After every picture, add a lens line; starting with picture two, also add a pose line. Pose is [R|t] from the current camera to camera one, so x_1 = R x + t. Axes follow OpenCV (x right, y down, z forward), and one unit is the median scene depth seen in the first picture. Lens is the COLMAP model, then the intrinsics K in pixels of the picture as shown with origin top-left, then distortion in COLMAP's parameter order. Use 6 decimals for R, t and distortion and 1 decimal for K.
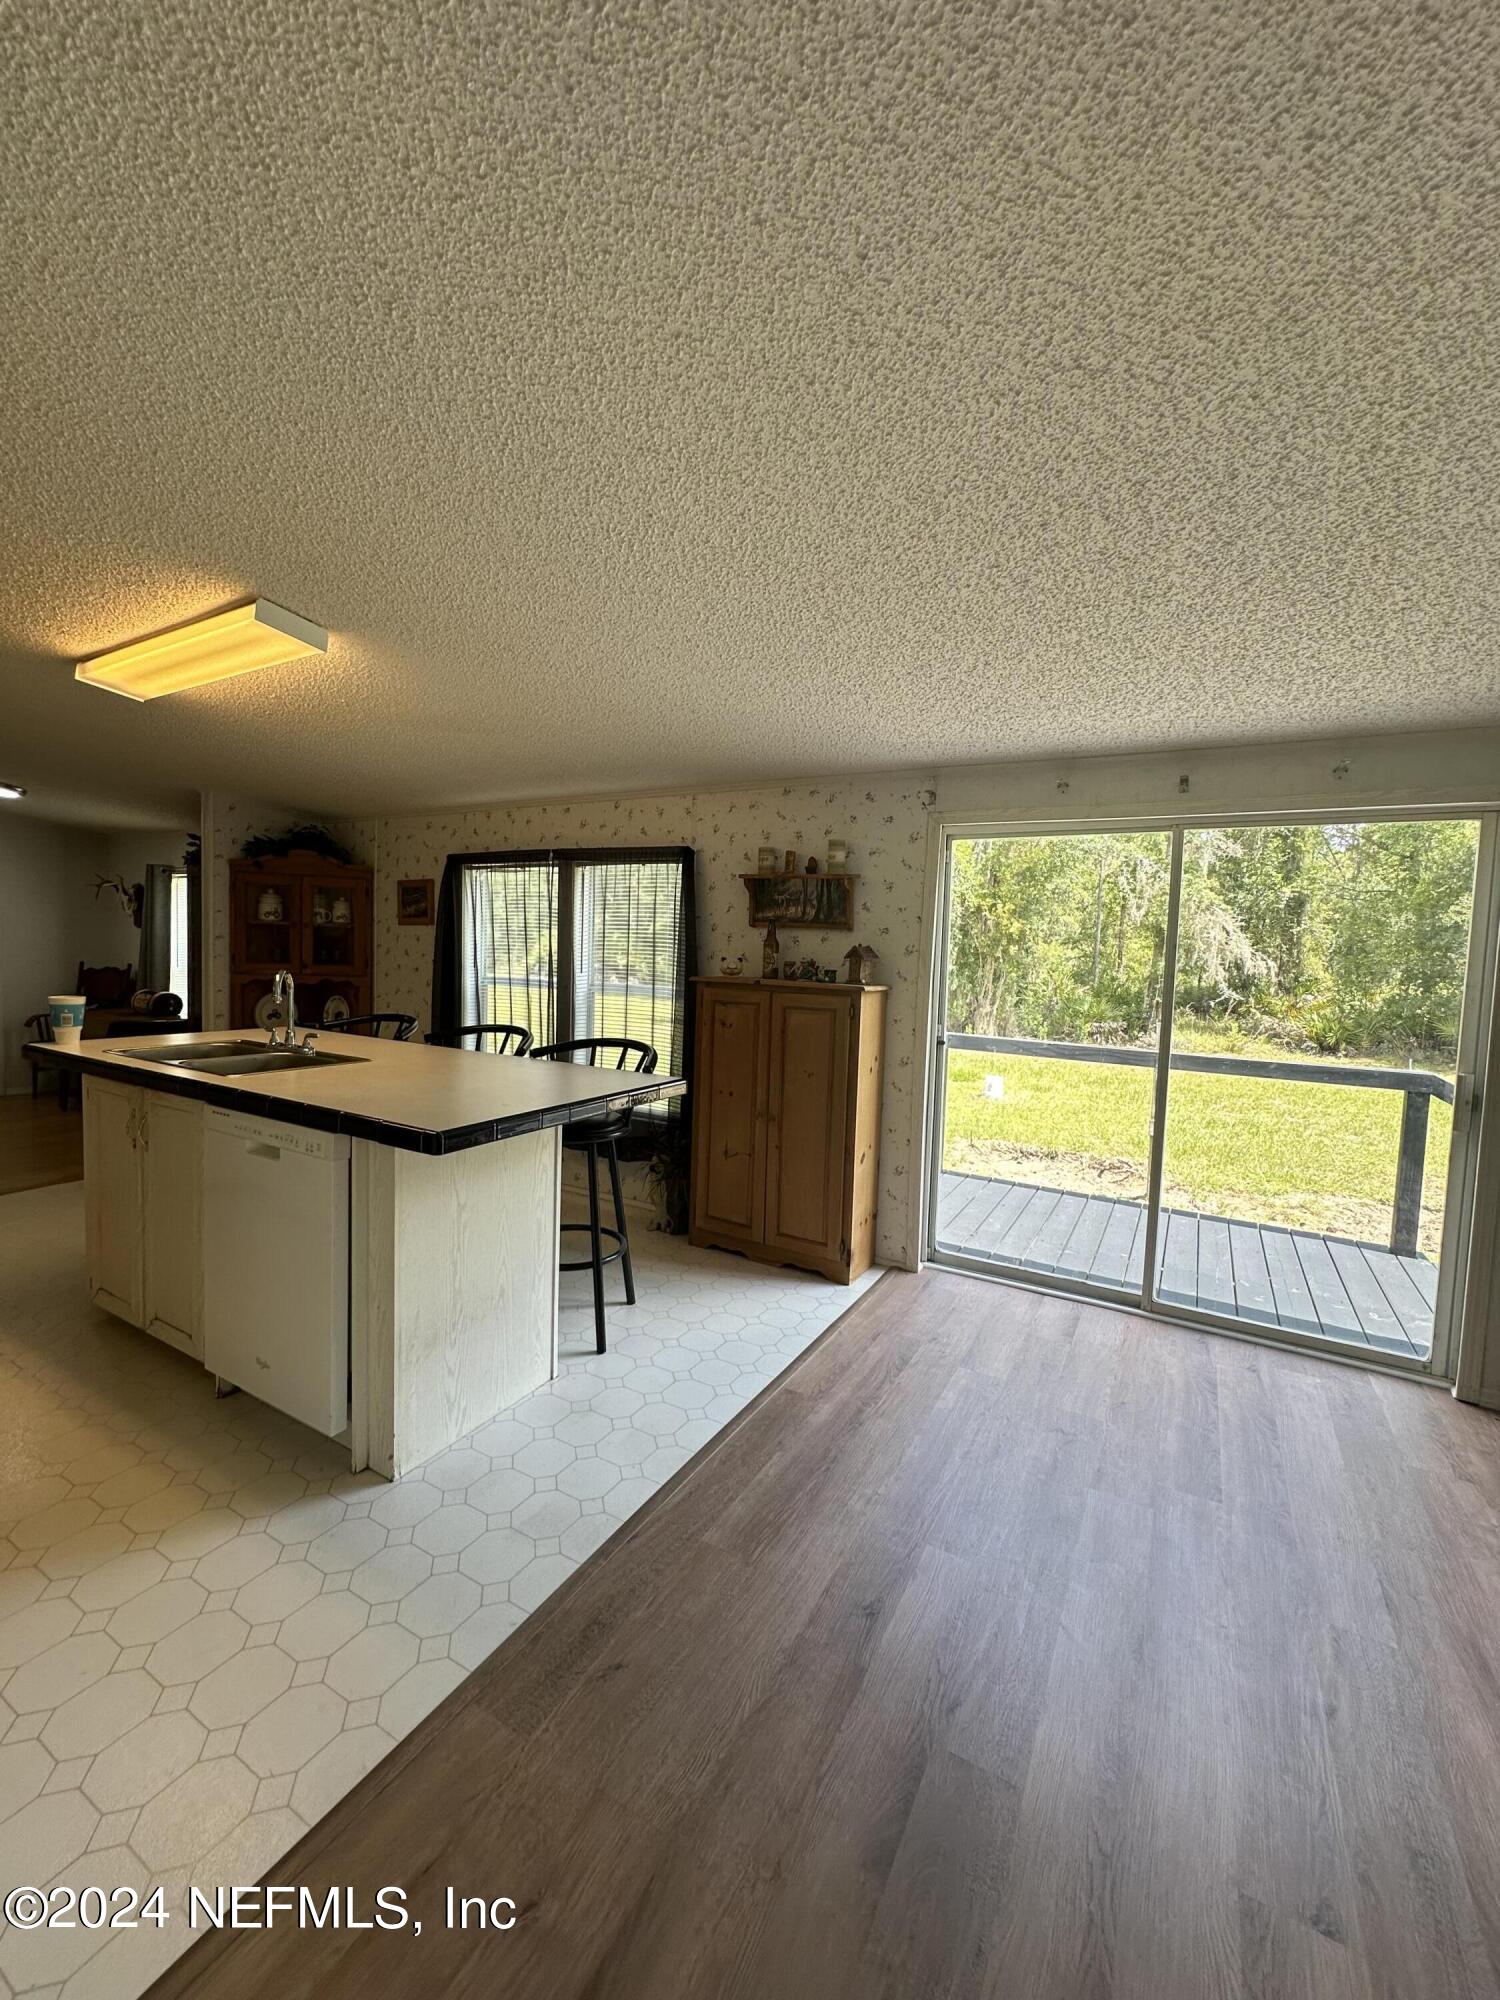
lens RADIAL K [[798.7, 0, 753.7], [0, 798.7, 997.2], [0, 0, 1]] dist [-0.001268, 0.000265]
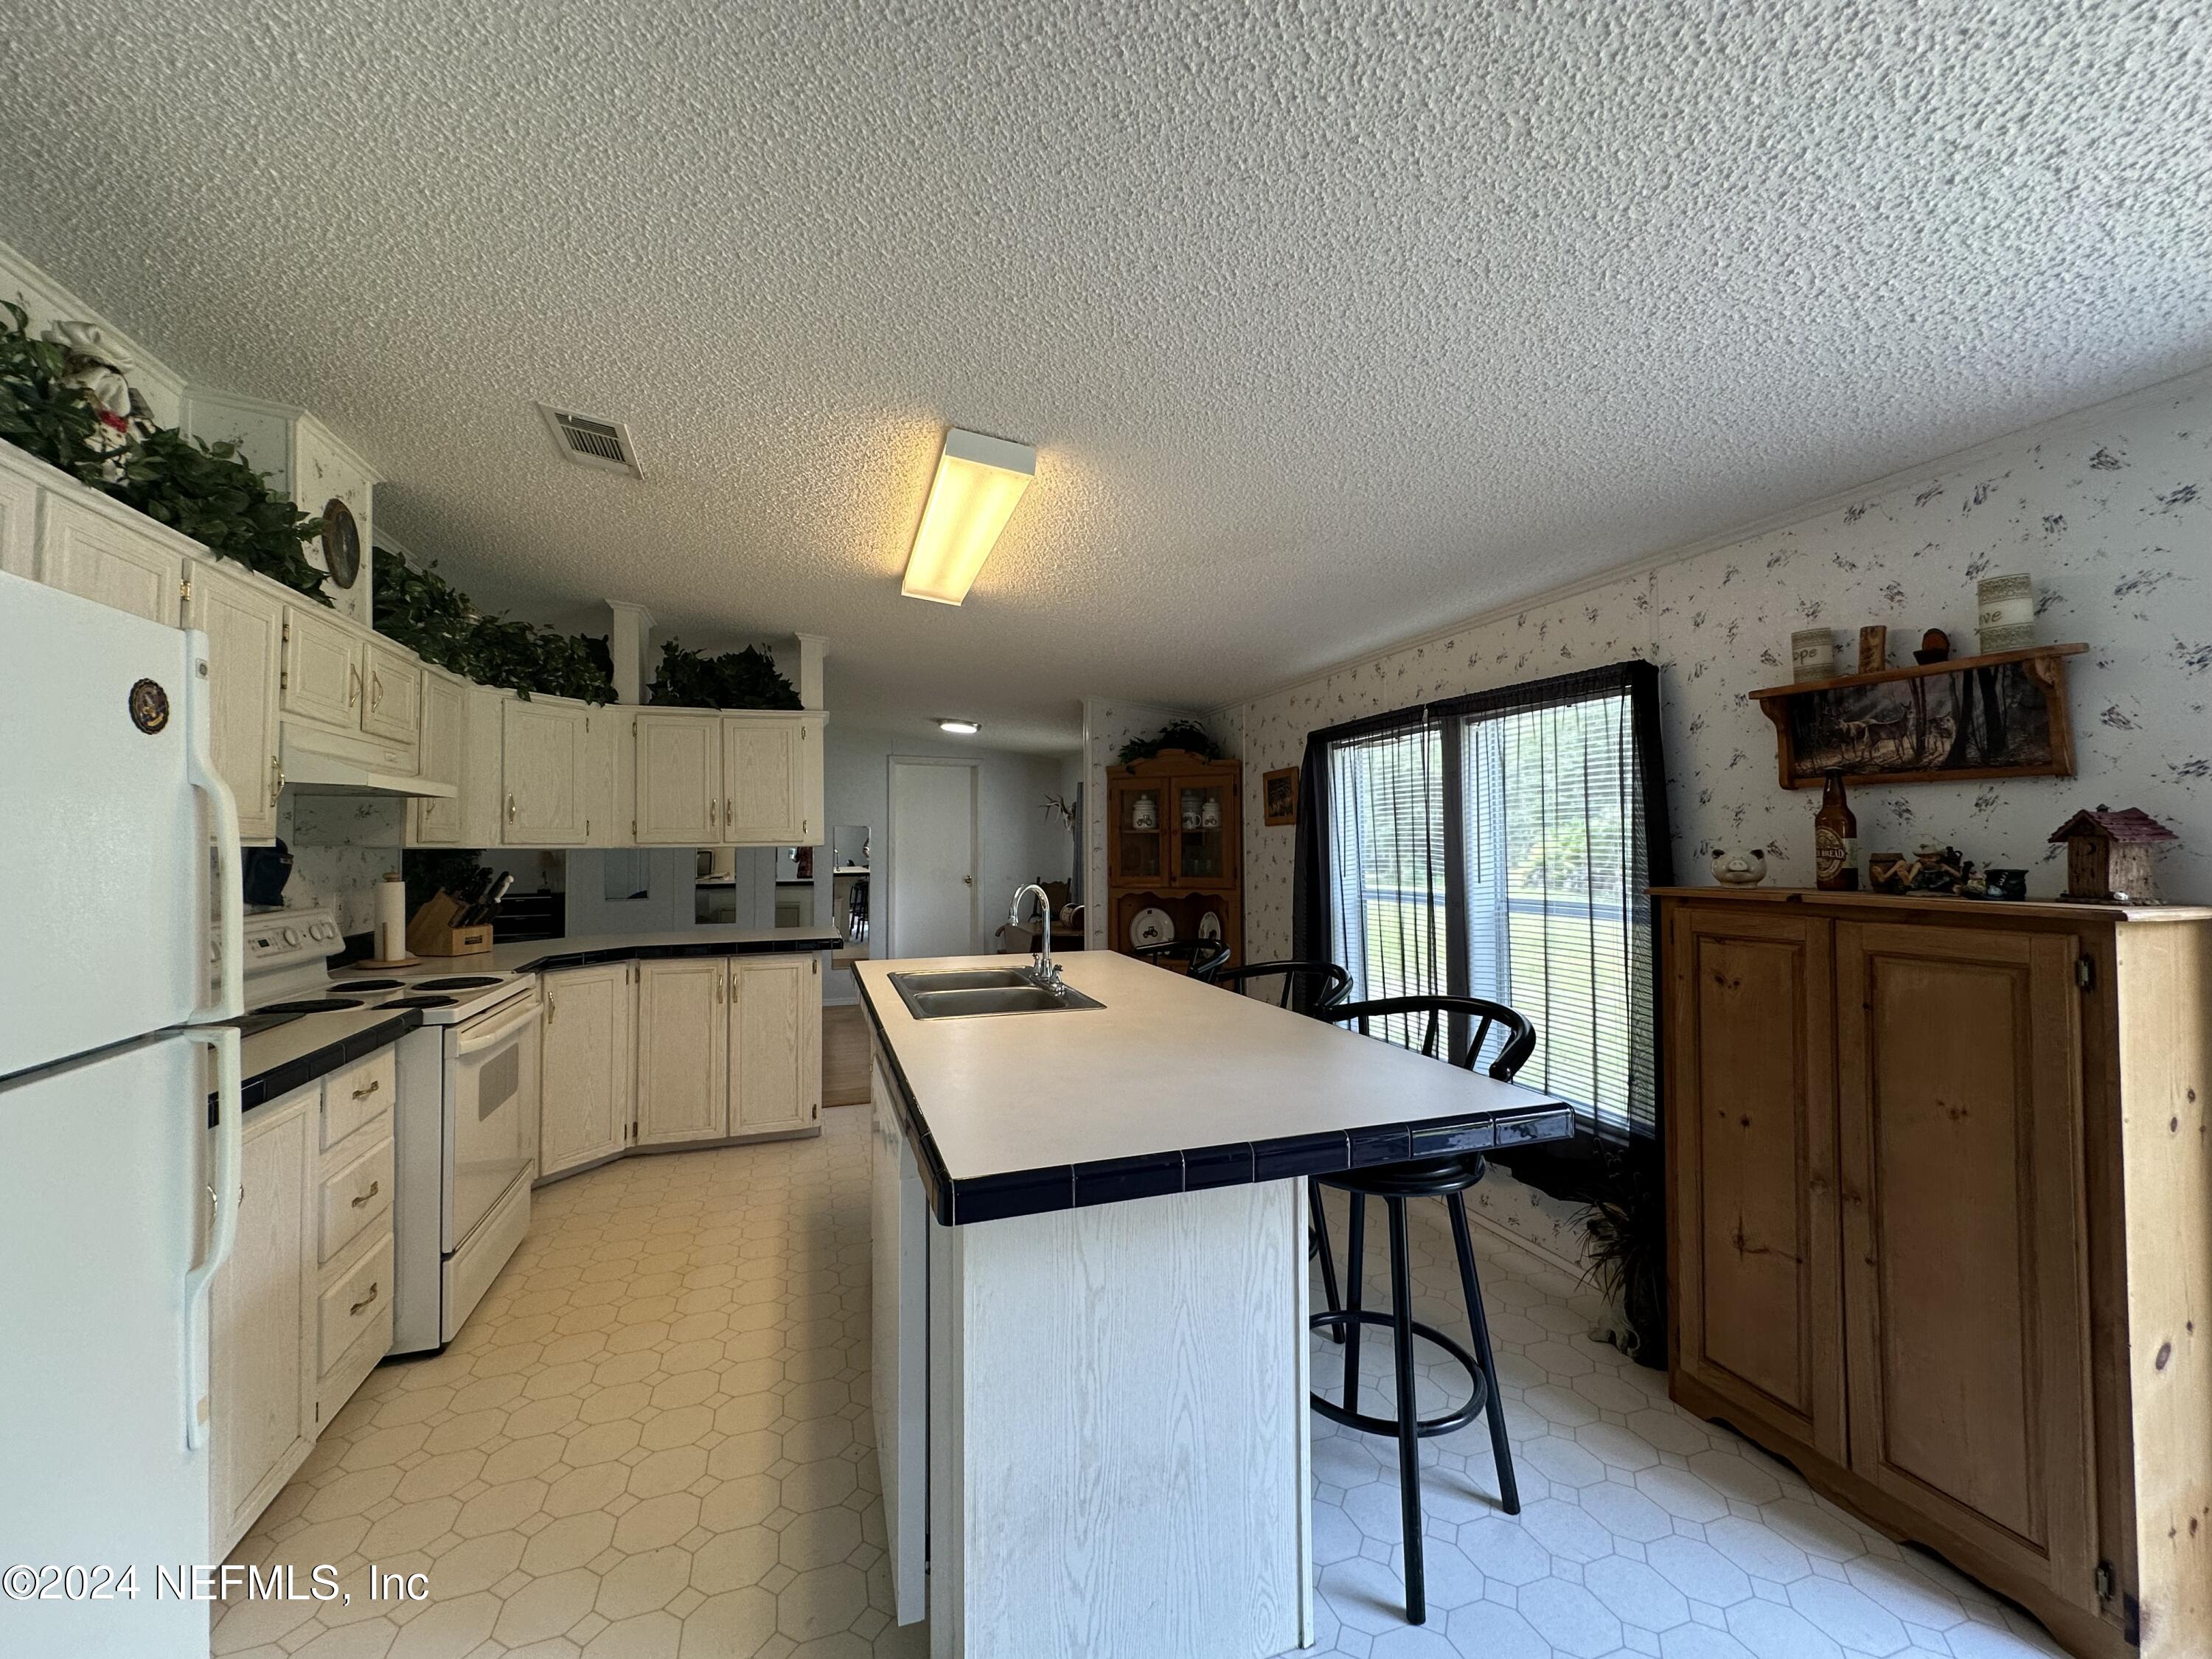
lens RADIAL K [[883.3, 0, 1102.9], [0, 883.3, 826.9], [0, 0, 1]] dist [-0.001268, 0.000265]
pose [[0.743694, -0.053753, -0.666356, 0.049088], [-0.007957, 0.995980, -0.089223, -0.010156], [0.668473, 0.071657, 0.740276, 0.297460]]
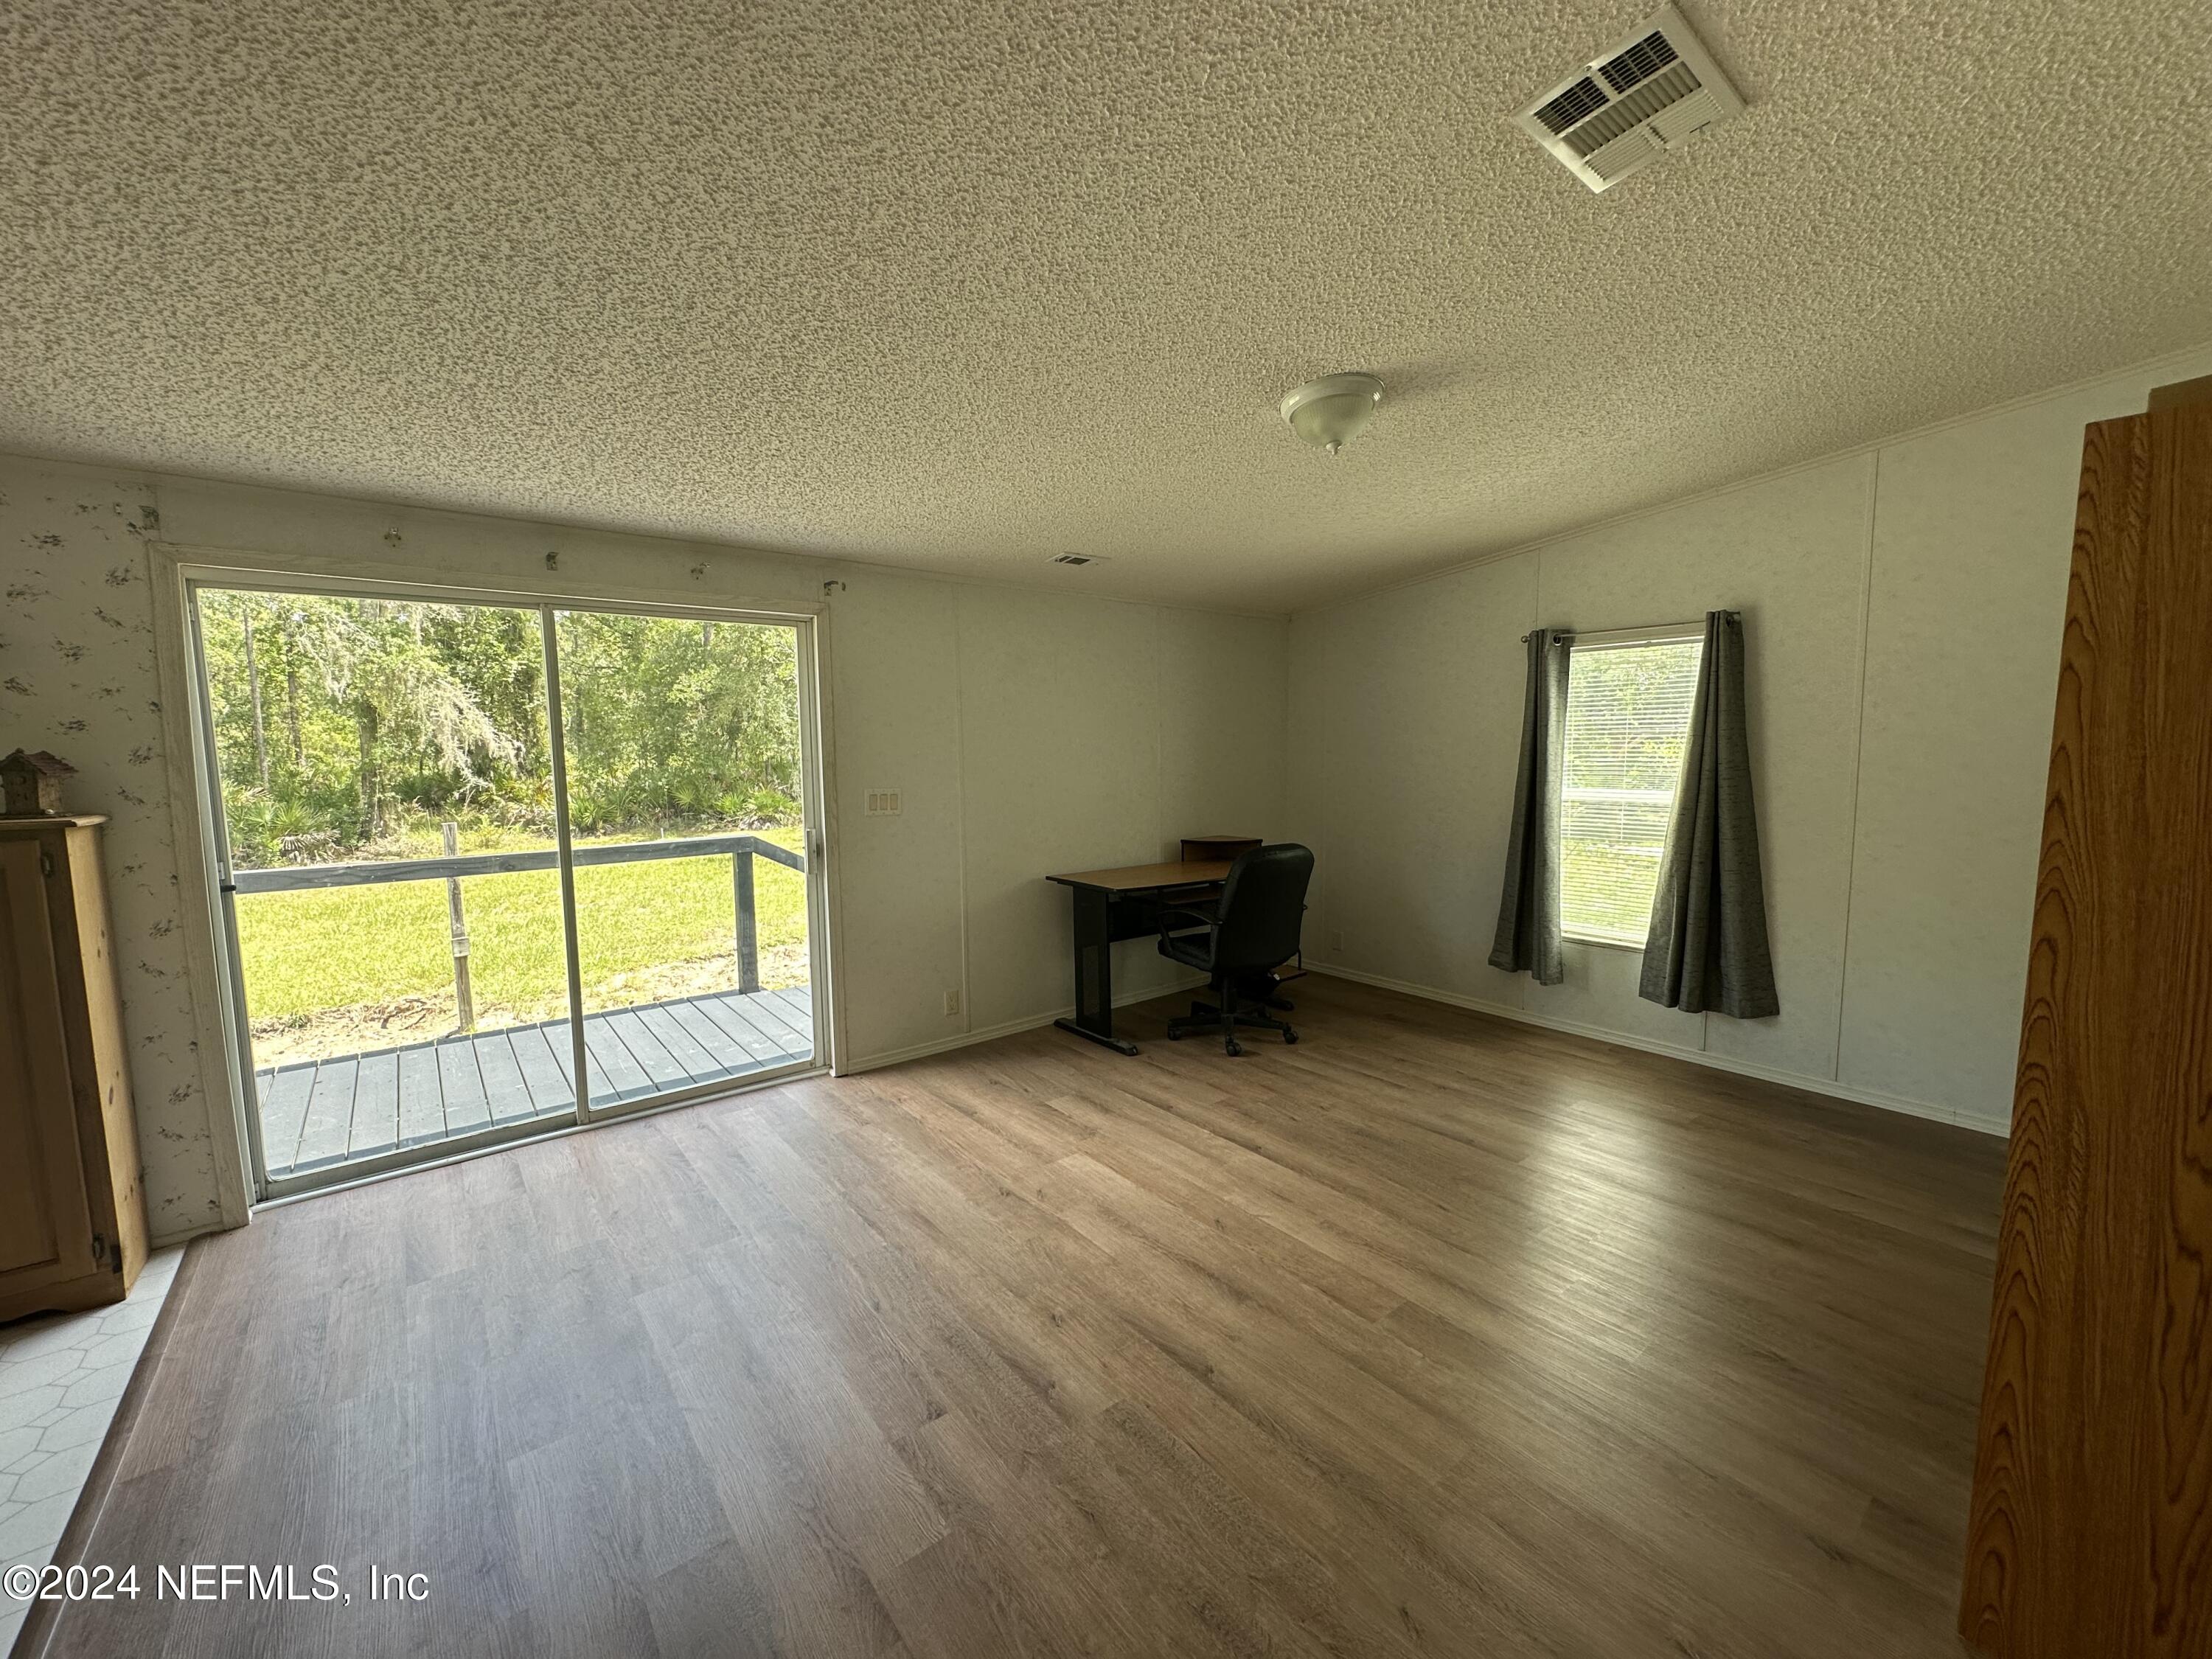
lens RADIAL K [[883.3, 0, 1102.9], [0, 883.3, 826.9], [0, 0, 1]] dist [-0.001268, 0.000265]
pose [[0.379049, -0.129637, 0.916251, -0.158028], [0.080767, 0.990995, 0.106800, -0.014433], [-0.921845, 0.033520, 0.386106, 0.017975]]
